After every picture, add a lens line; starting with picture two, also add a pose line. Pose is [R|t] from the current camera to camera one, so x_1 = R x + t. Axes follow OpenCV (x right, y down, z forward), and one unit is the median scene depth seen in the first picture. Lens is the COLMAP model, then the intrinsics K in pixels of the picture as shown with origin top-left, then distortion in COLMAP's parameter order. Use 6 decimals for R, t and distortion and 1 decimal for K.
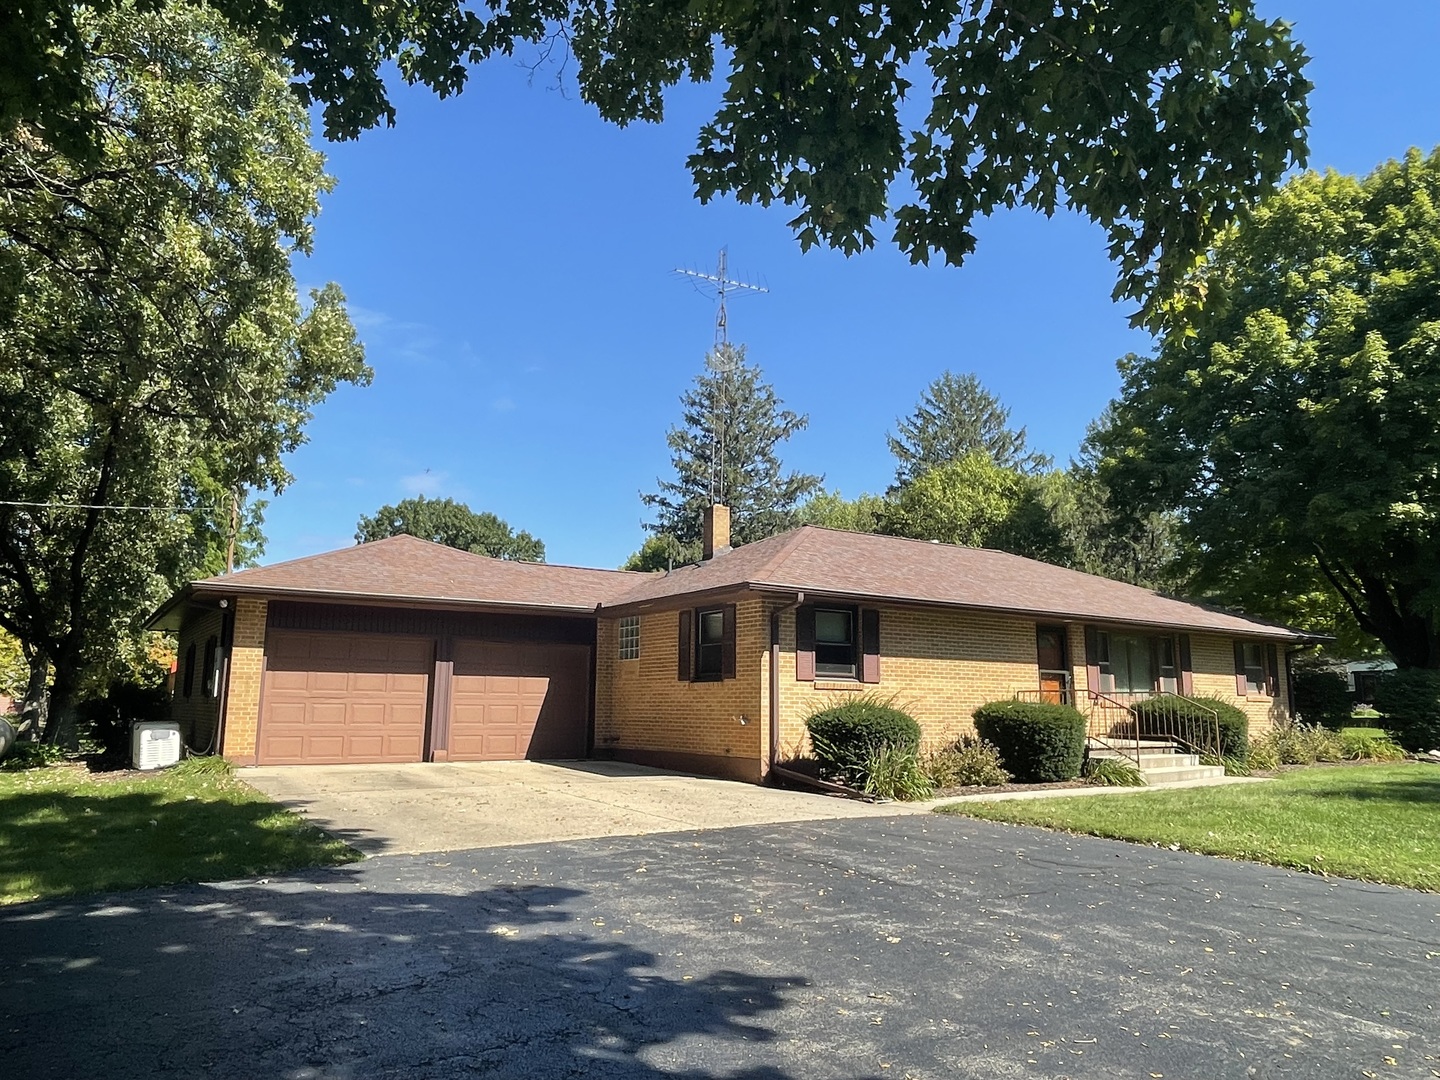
lens RADIAL K [[992.0, 0, 720.0], [0, 992.0, 540.0], [0, 0, 1]] dist [0.033445, -0.088095]
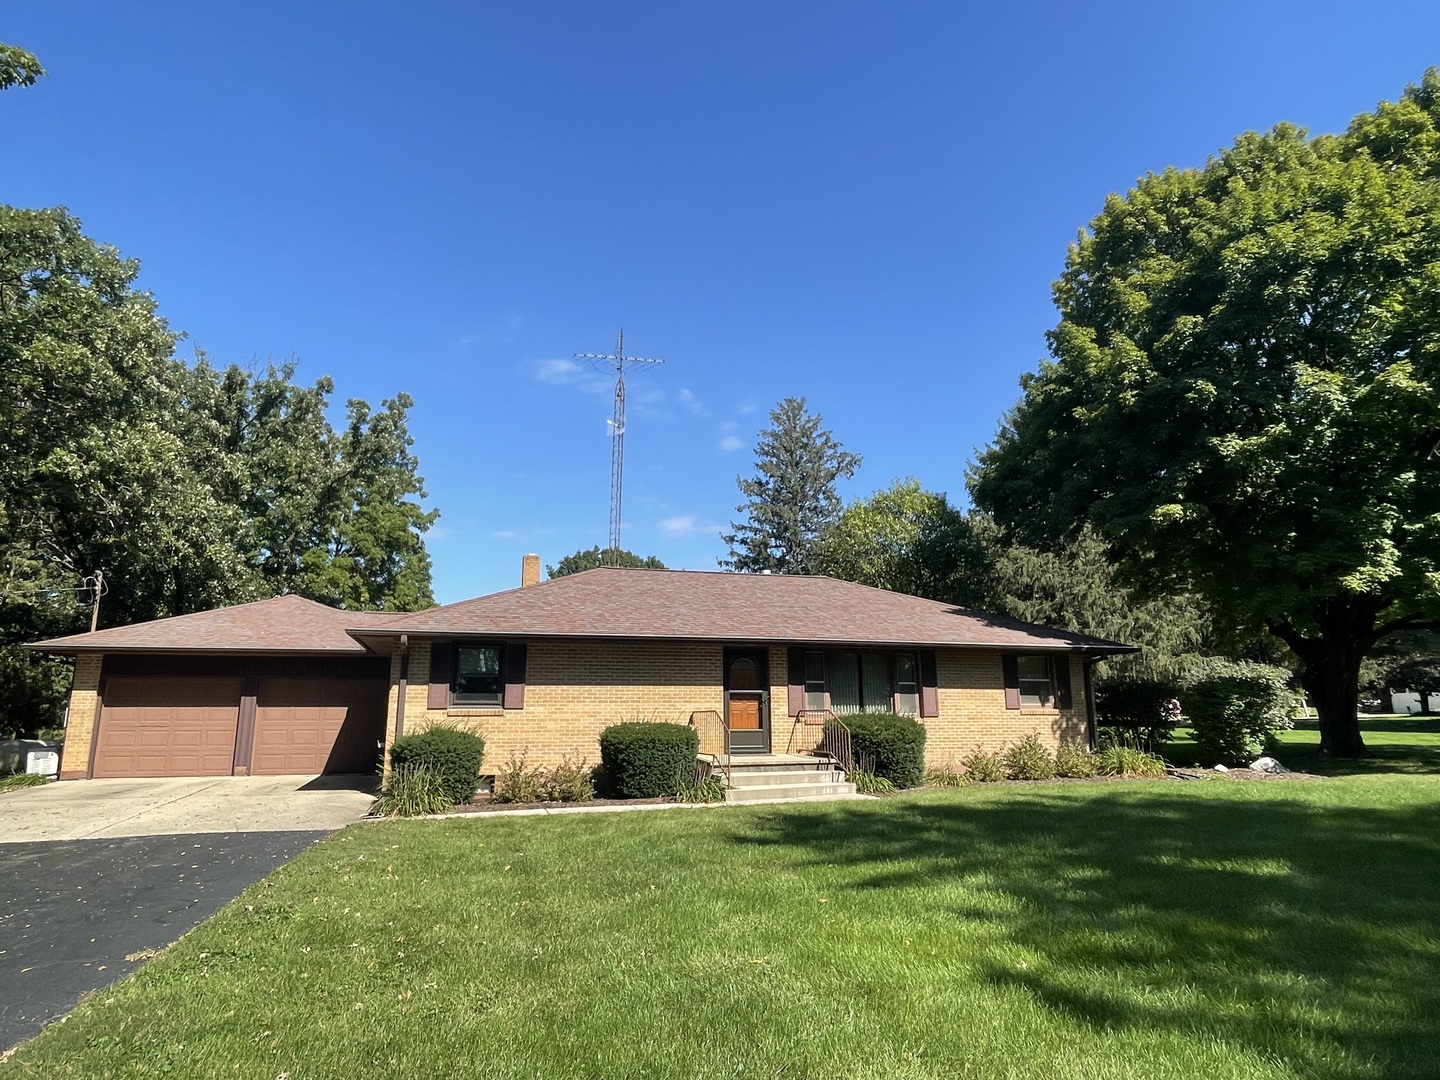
lens RADIAL K [[861.0, 0, 720.0], [0, 861.0, 540.0], [0, 0, 1]] dist [0.003664, -0.016570]
pose [[0.959705, -0.070623, -0.271990, 0.579471], [0.061456, 0.997222, -0.042085, 0.005103], [0.274207, 0.023674, 0.961379, 0.090355]]
